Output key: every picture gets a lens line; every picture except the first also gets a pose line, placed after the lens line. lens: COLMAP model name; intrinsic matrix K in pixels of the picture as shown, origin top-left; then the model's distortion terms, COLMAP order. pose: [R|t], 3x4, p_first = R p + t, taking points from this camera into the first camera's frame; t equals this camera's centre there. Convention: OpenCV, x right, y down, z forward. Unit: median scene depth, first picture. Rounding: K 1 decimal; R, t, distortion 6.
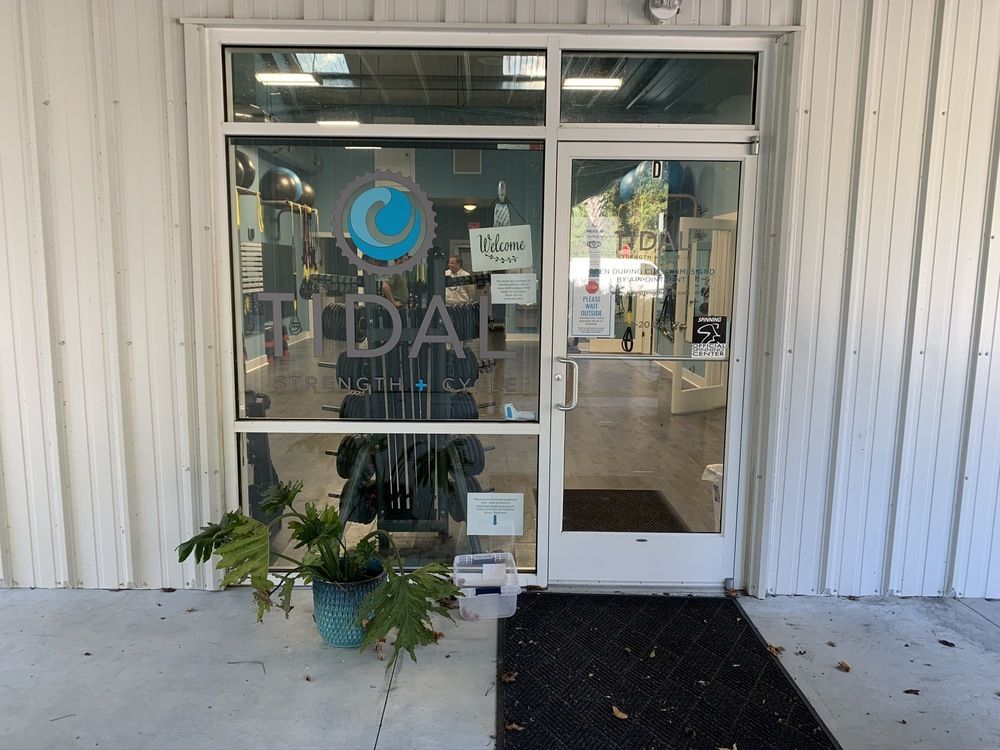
lens RADIAL K [[761.1, 0, 499.4], [0, 761.1, 369.9], [0, 0, 1]] dist [0.027450, -0.036234]
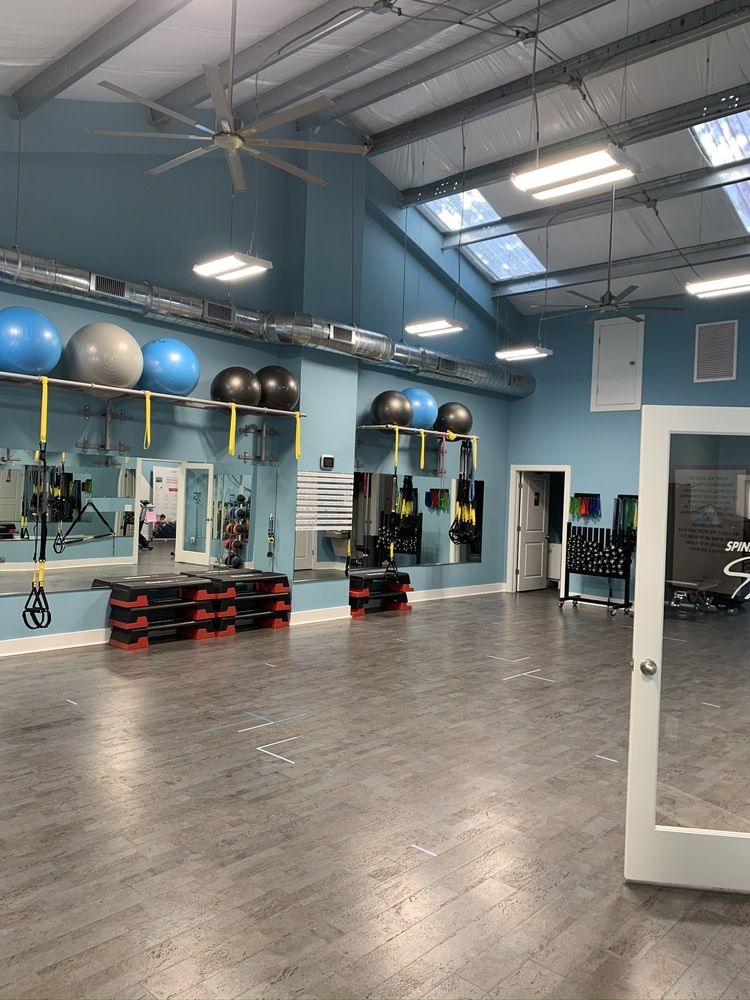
lens RADIAL K [[761.1, 0, 396.6], [0, 761.1, 501.8], [0, 0, 1]] dist [0.027450, -0.036234]
pose [[0.724334, 0.023968, -0.689033, 0.285355], [-0.123893, 0.987652, -0.095885, -0.054715], [0.678226, 0.154819, 0.718359, 0.391246]]
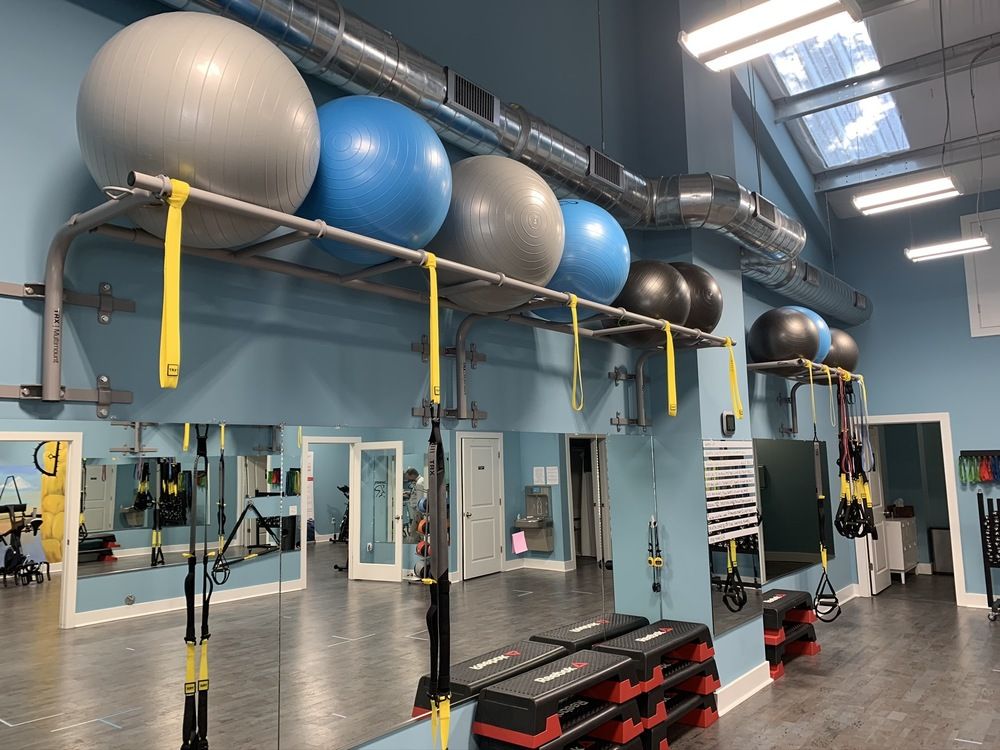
lens RADIAL K [[761.1, 0, 501.2], [0, 761.1, 373.5], [0, 0, 1]] dist [0.027450, -0.036234]
pose [[0.778420, -0.099535, -0.619803, -0.104353], [-0.054974, 0.972747, -0.225256, -0.075338], [0.625332, 0.209417, 0.751734, 0.442058]]
